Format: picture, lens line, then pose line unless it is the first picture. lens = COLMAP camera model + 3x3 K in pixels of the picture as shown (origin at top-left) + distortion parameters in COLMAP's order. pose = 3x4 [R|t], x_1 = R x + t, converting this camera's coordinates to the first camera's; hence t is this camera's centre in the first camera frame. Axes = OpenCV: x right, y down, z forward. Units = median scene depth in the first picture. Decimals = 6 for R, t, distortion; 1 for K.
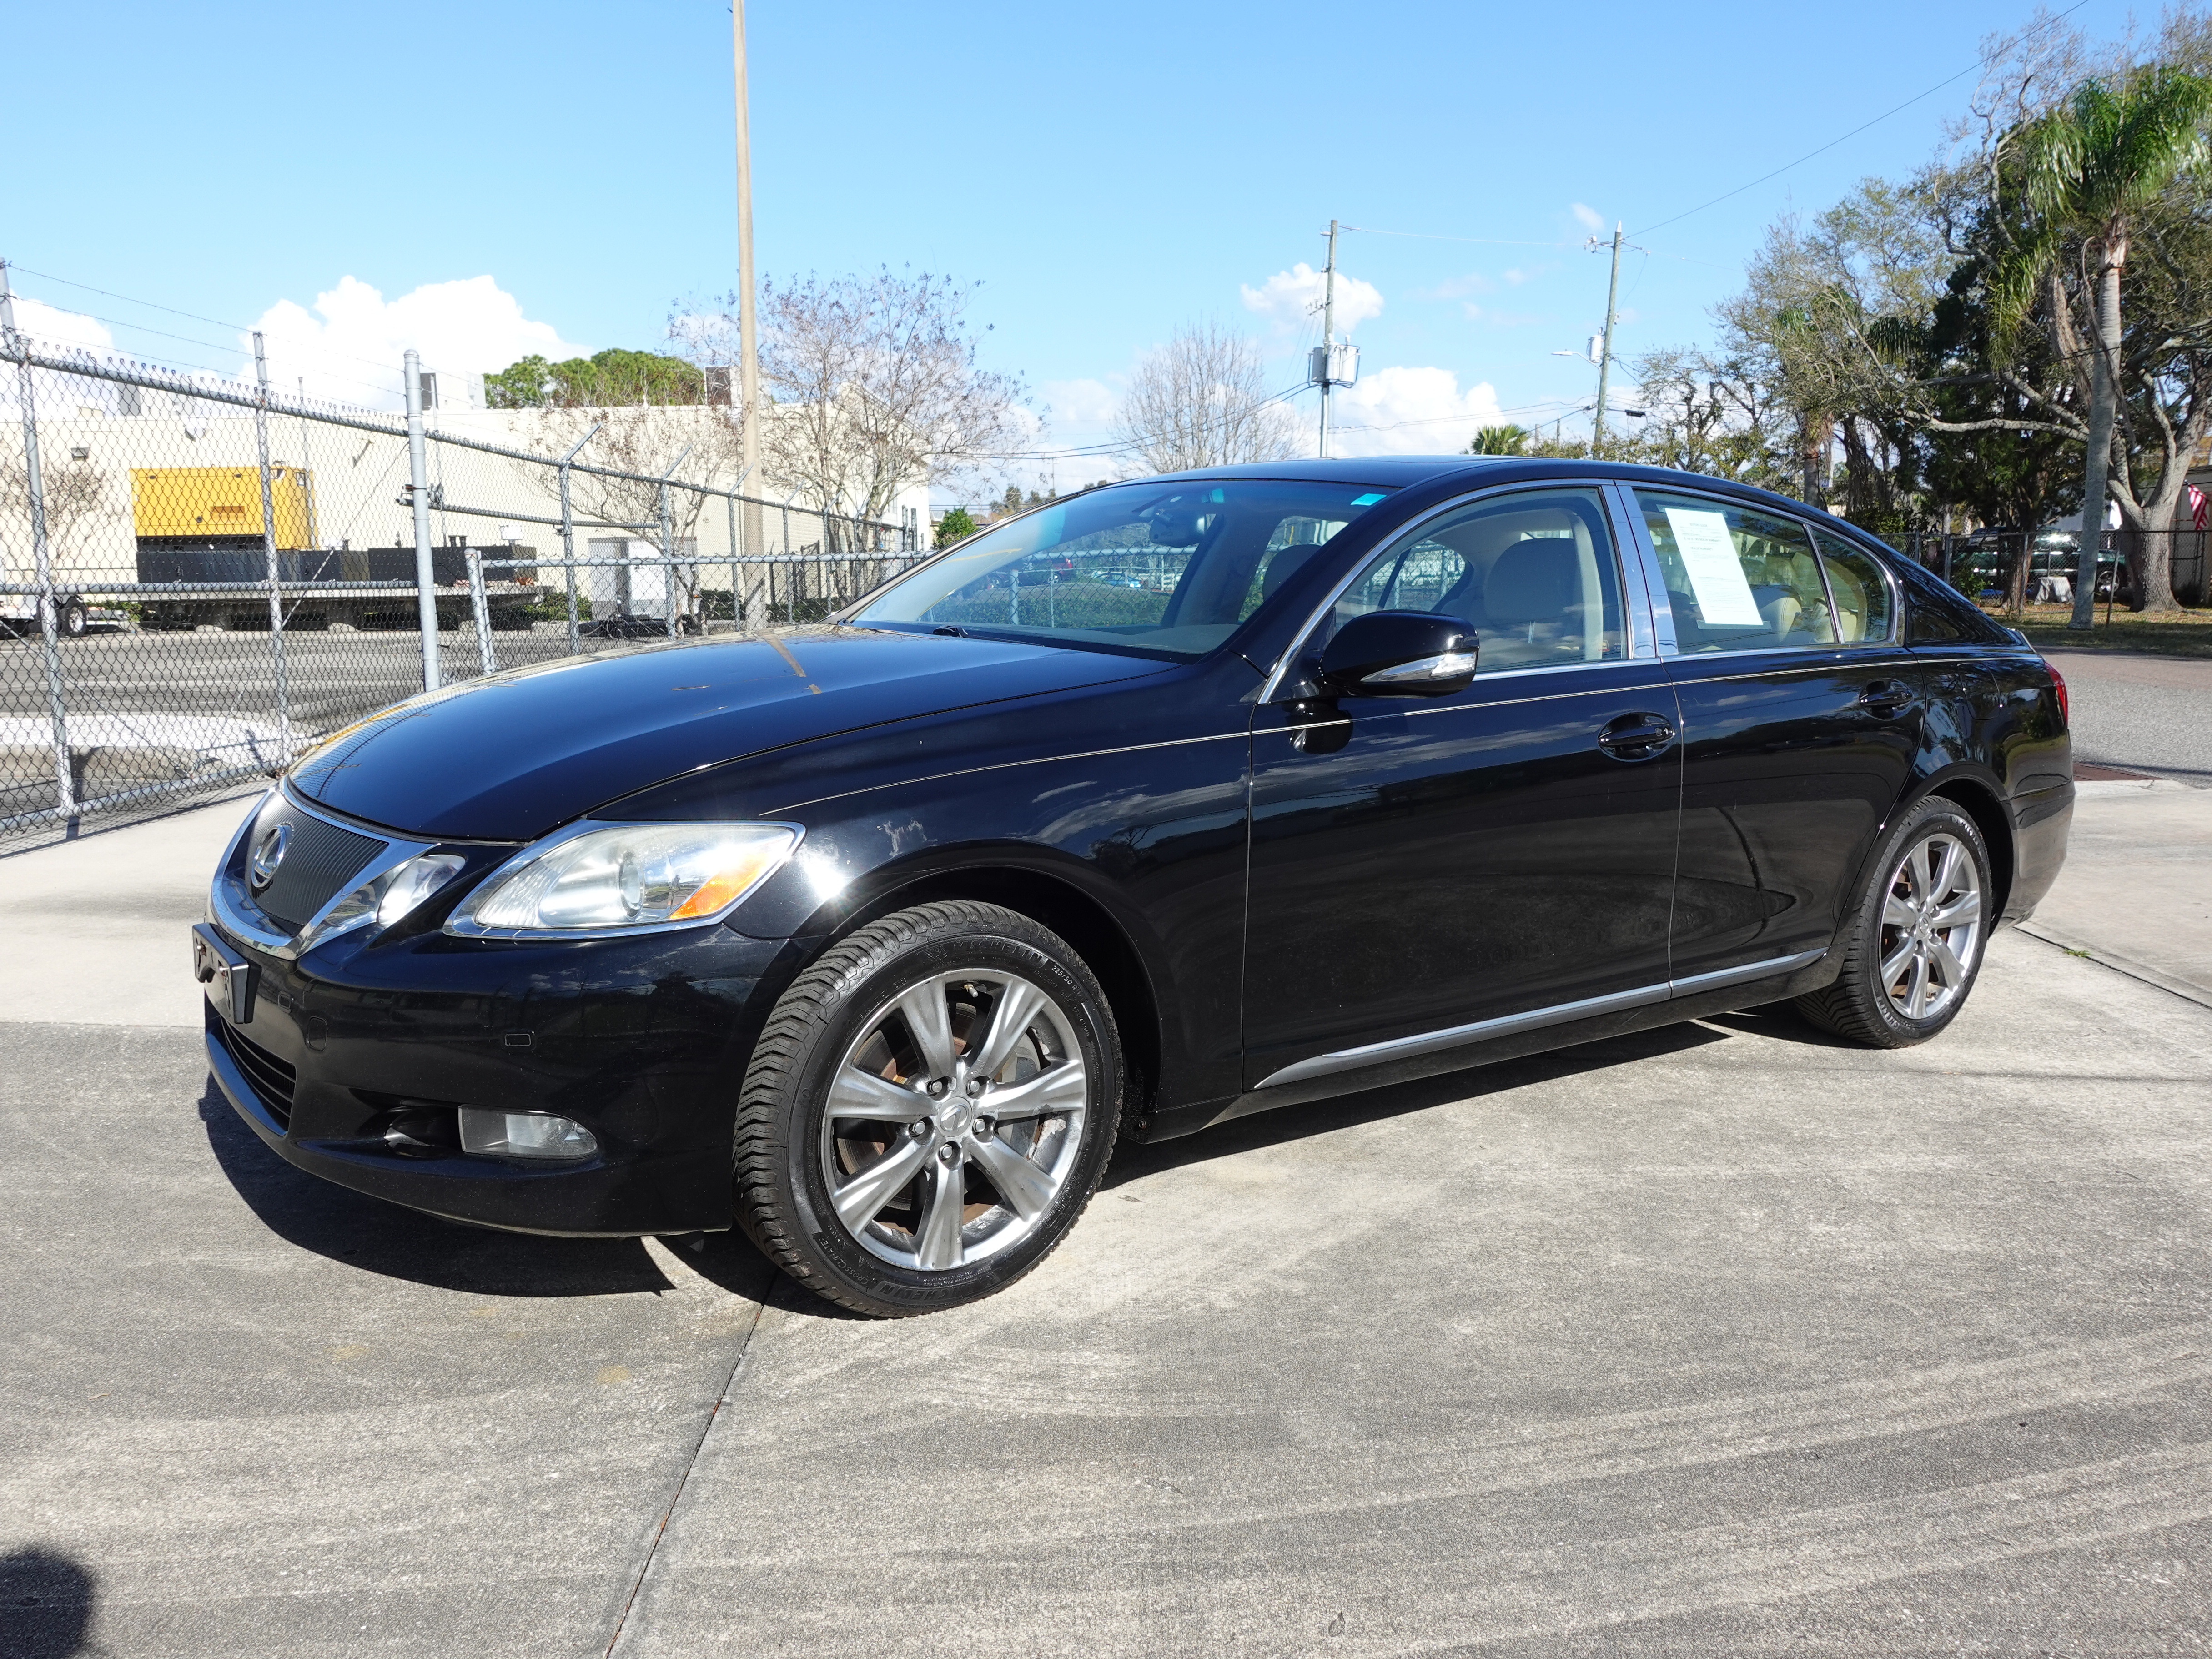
lens RADIAL K [[1721.5, 0, 1103.8], [0, 1721.5, 822.1], [0, 0, 1]] dist [0.004070, -0.001931]
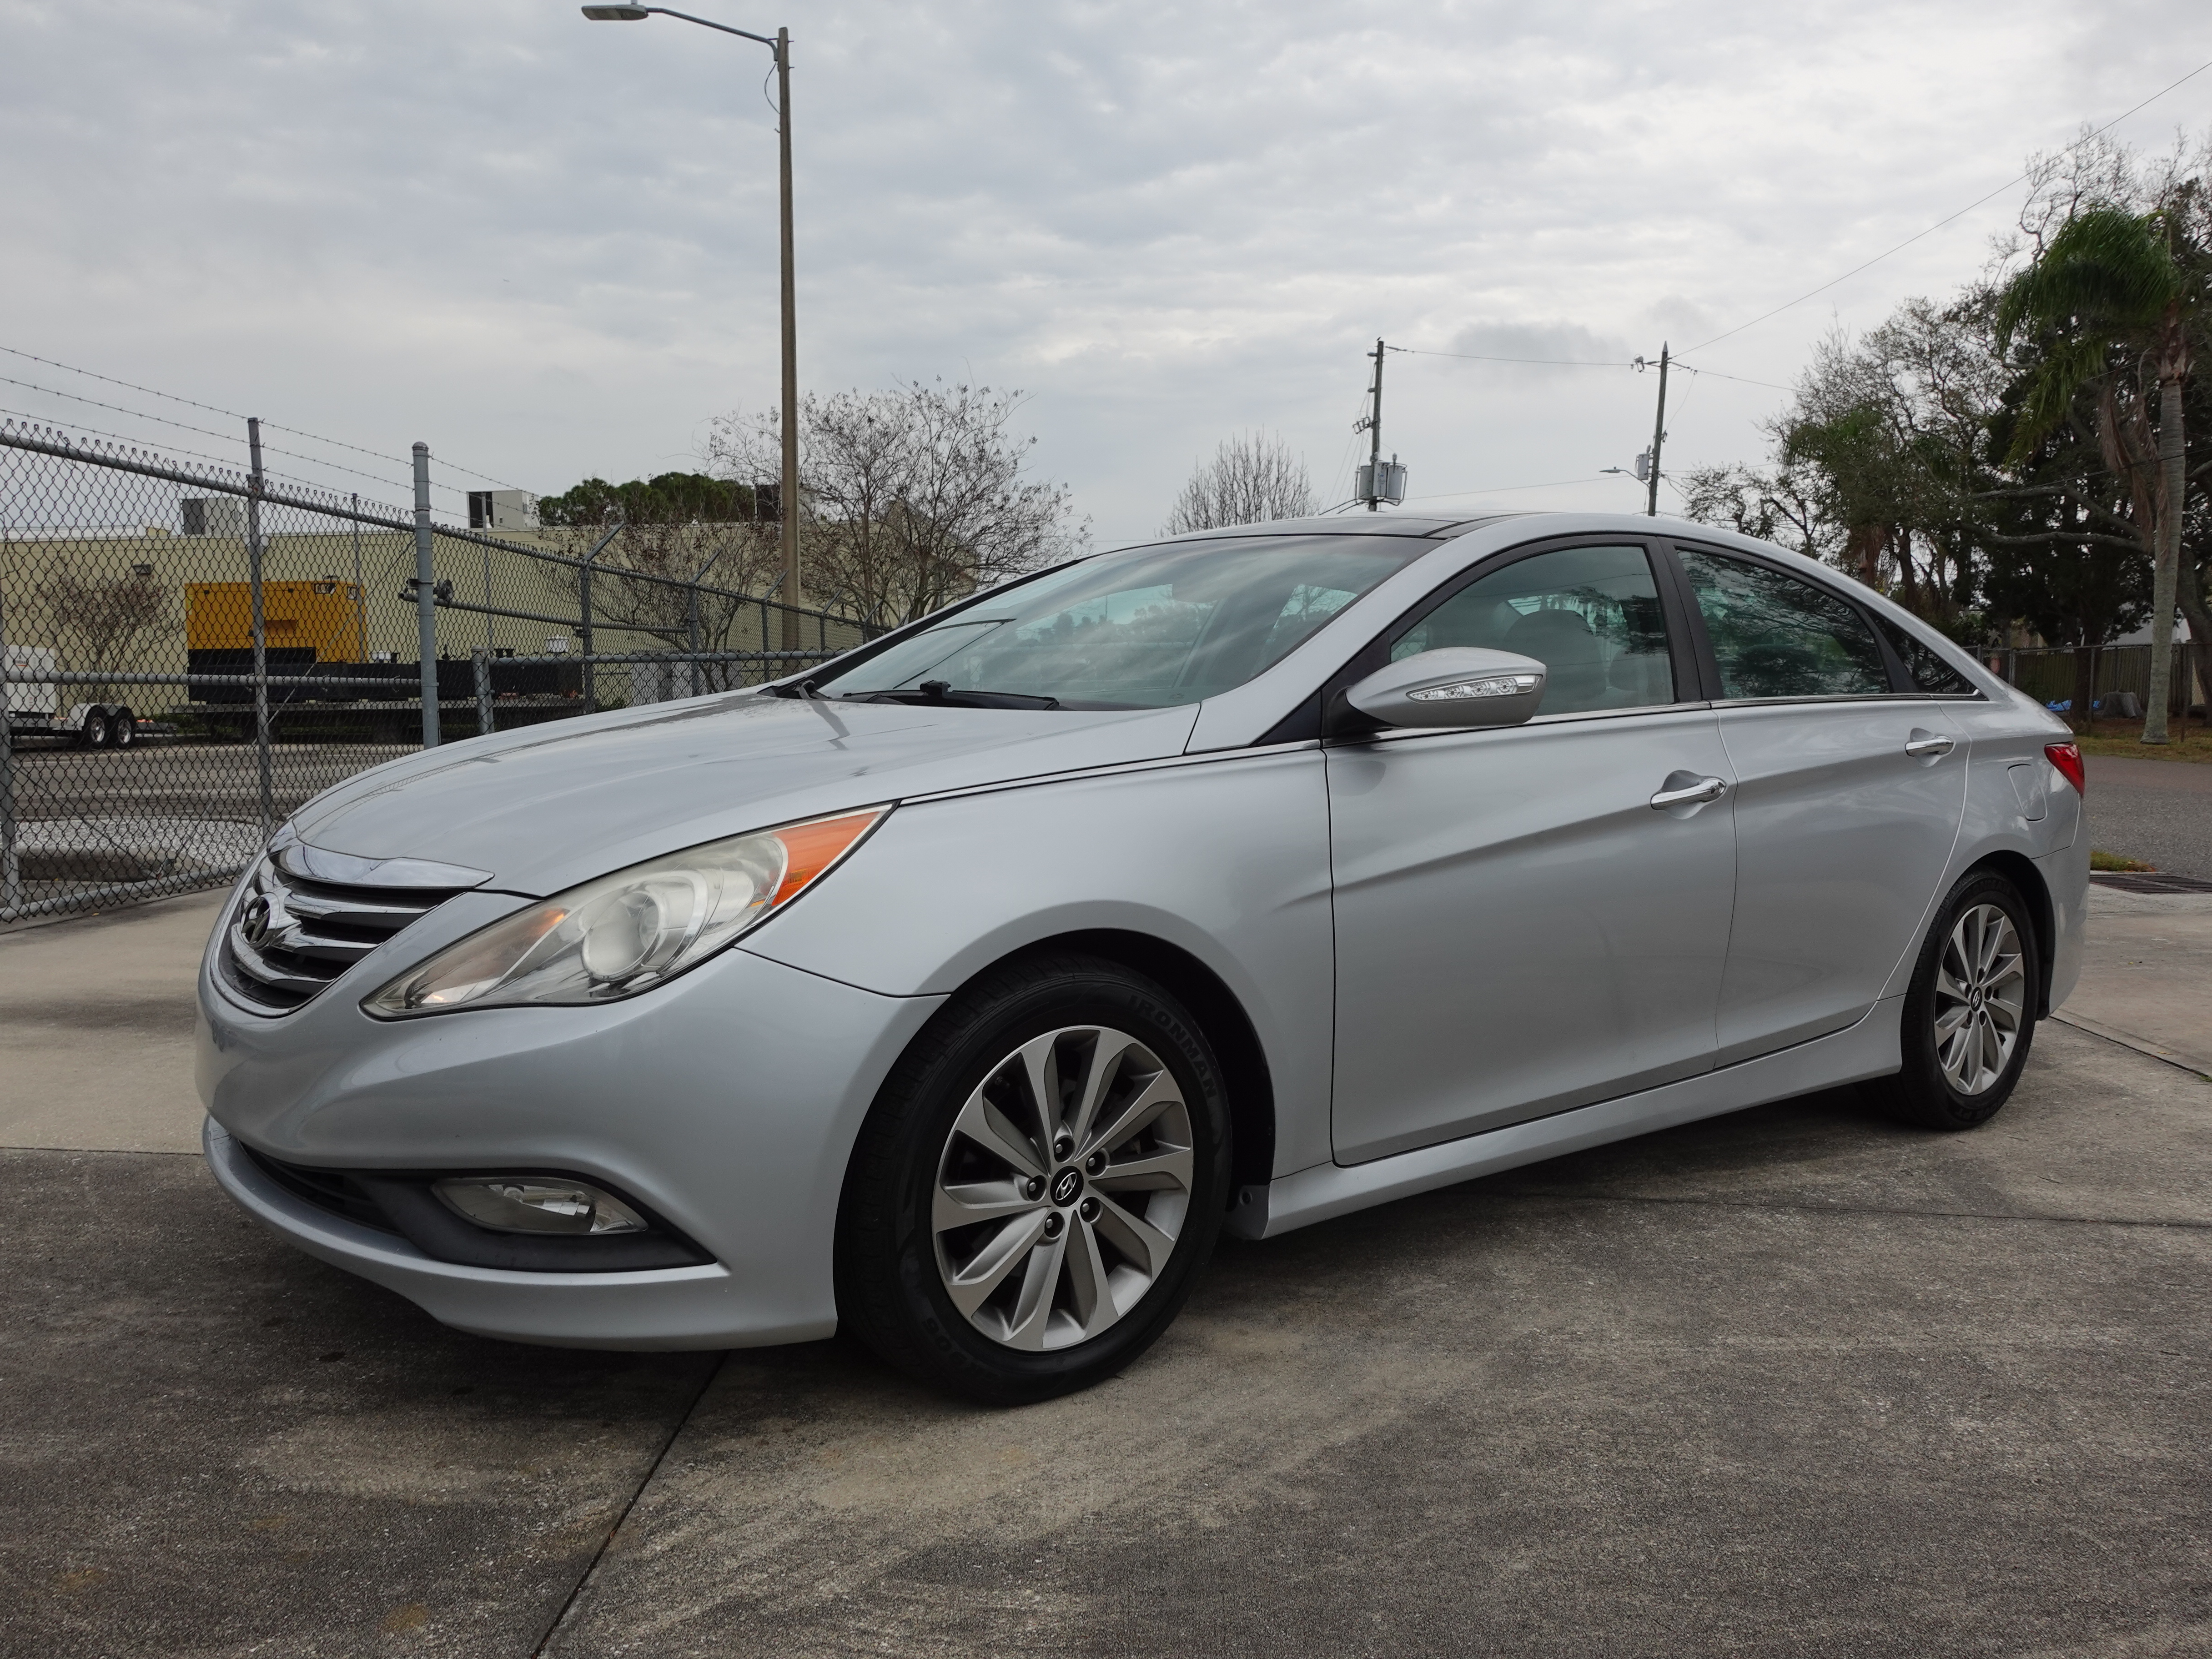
lens RADIAL K [[1721.2, 0, 1103.8], [0, 1721.2, 828.6], [0, 0, 1]] dist [0.008111, -0.004572]
pose [[0.999573, 0.003027, -0.029061, 0.043752], [-0.004897, 0.997905, -0.064506, 0.015079], [0.028805, 0.064621, 0.997494, 0.194558]]
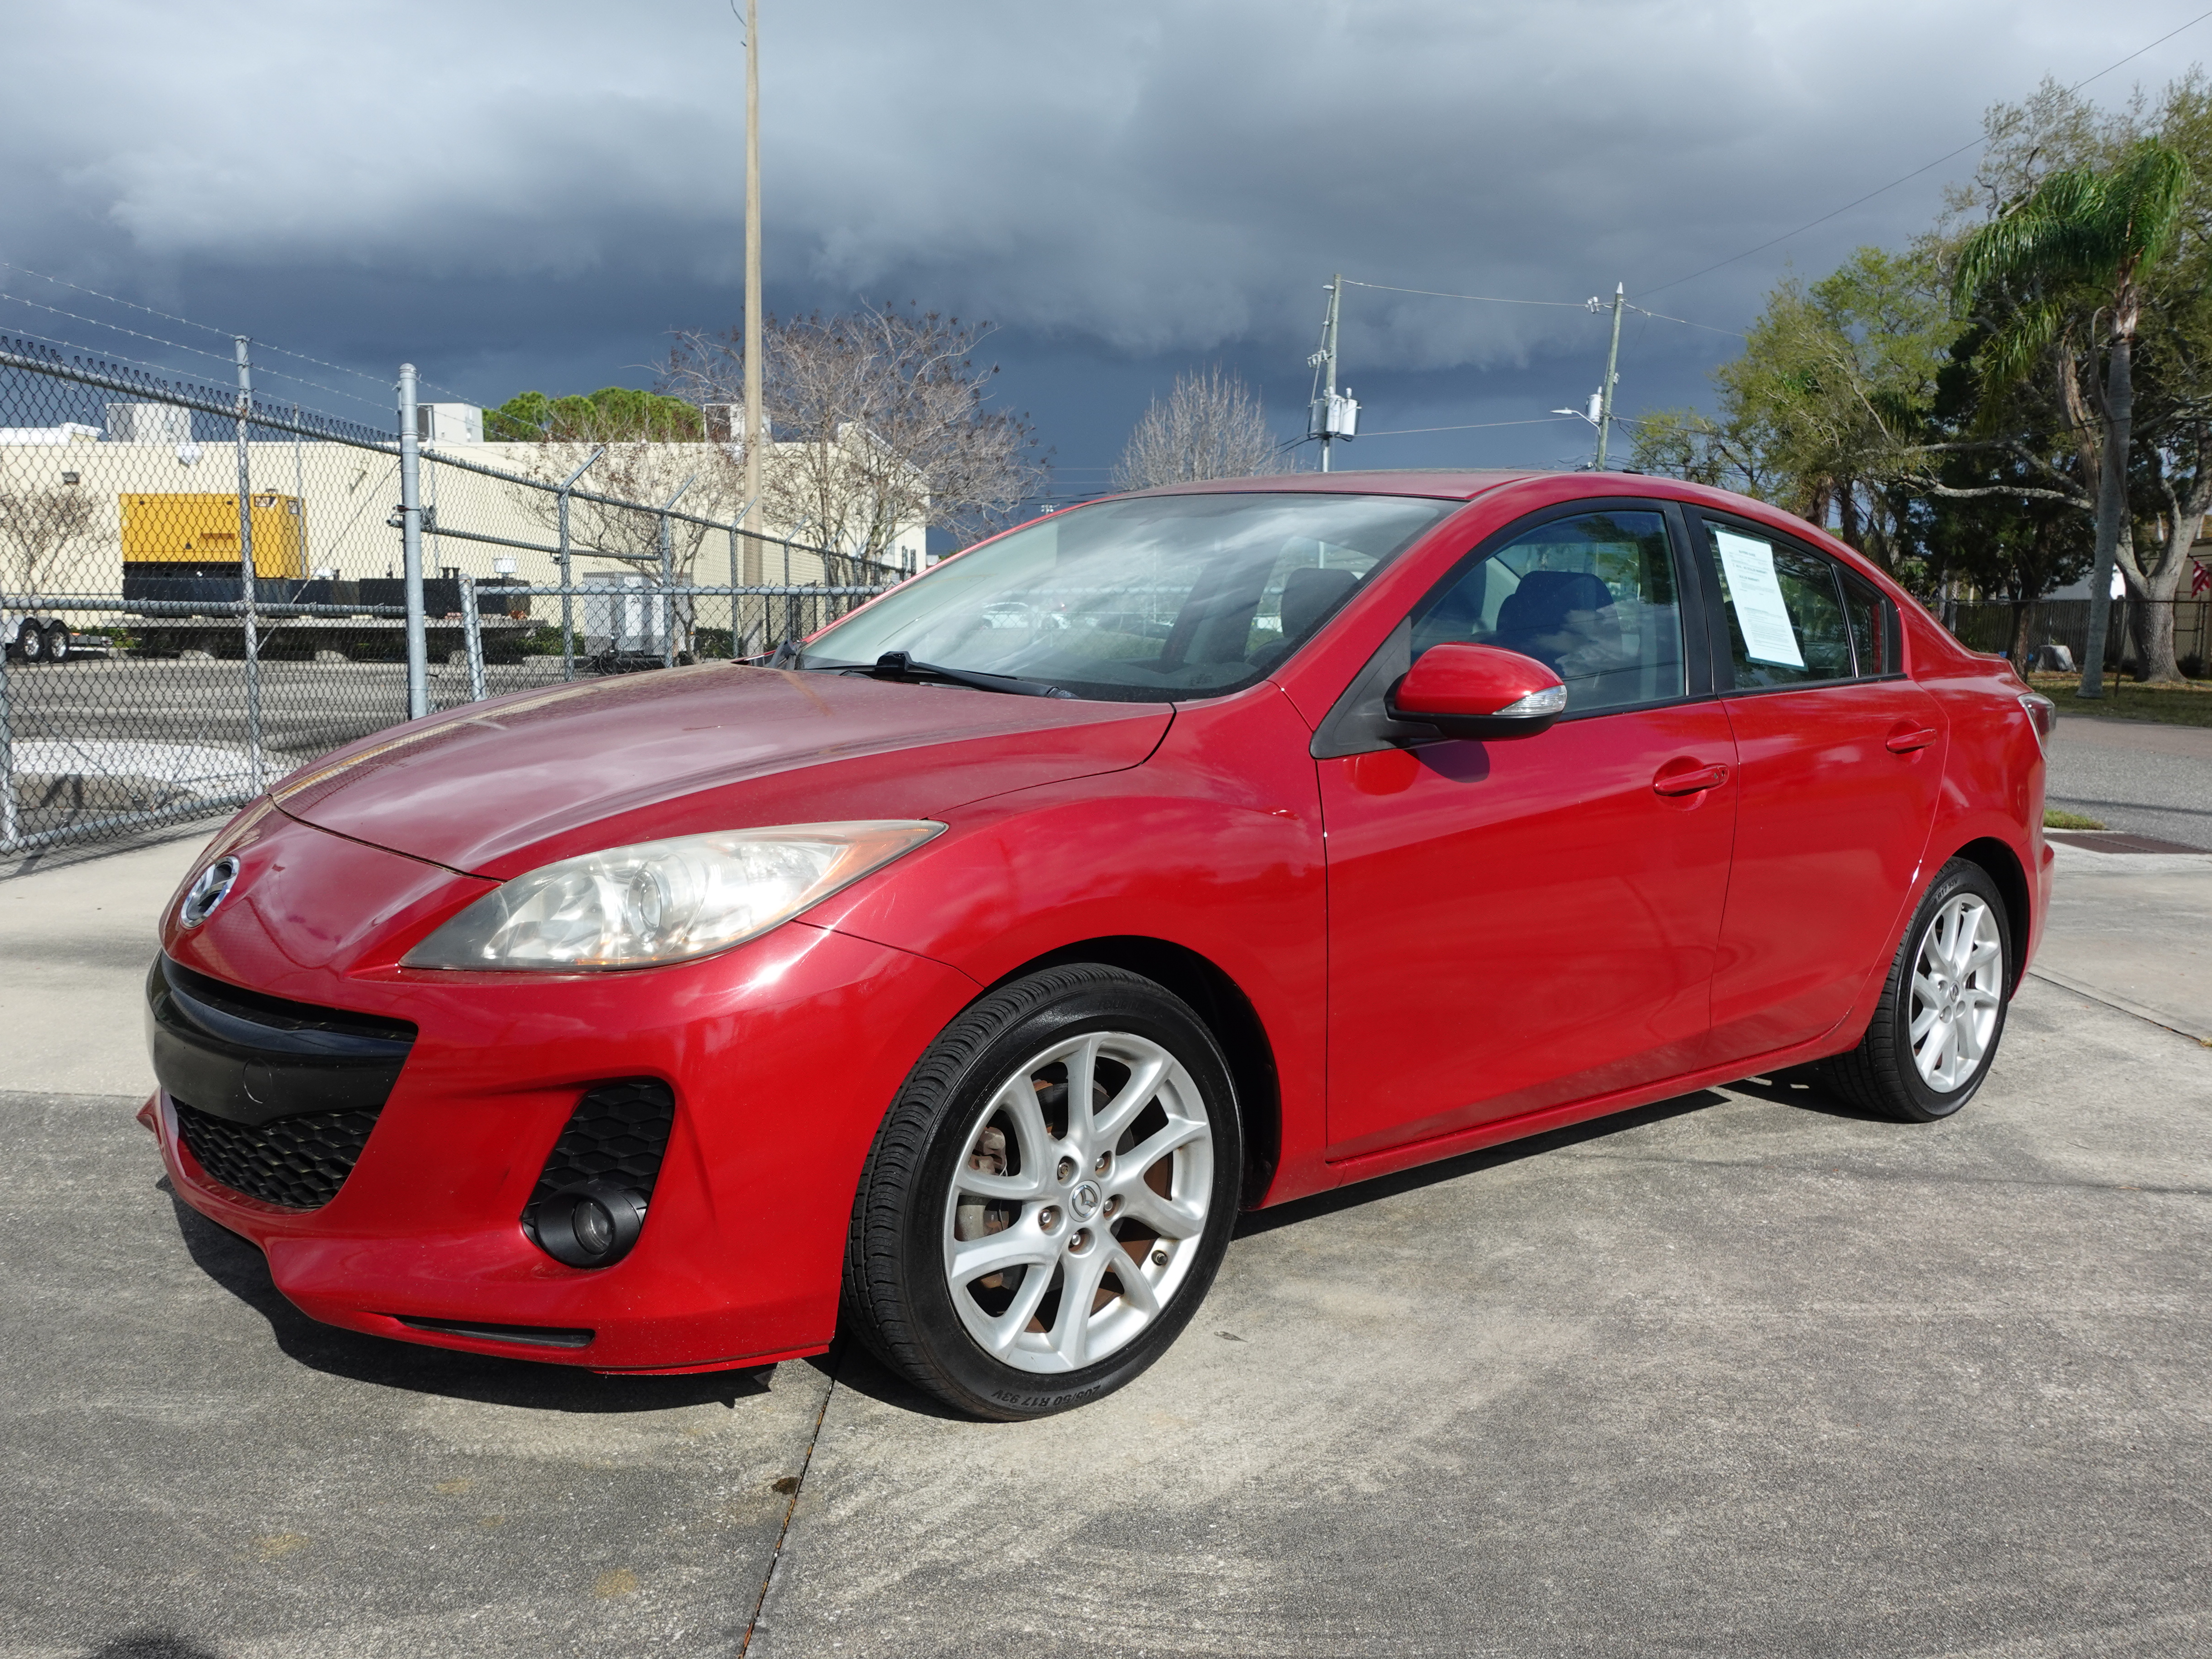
lens RADIAL K [[1717.8, 0, 1106.5], [0, 1717.8, 824.2], [0, 0, 1]] dist [0.012435, -0.010214]
pose [[0.999733, 0.021229, 0.009160, -0.067502], [-0.020978, 0.999424, -0.026674, -0.009174], [-0.009721, 0.026475, 0.999602, 0.180487]]
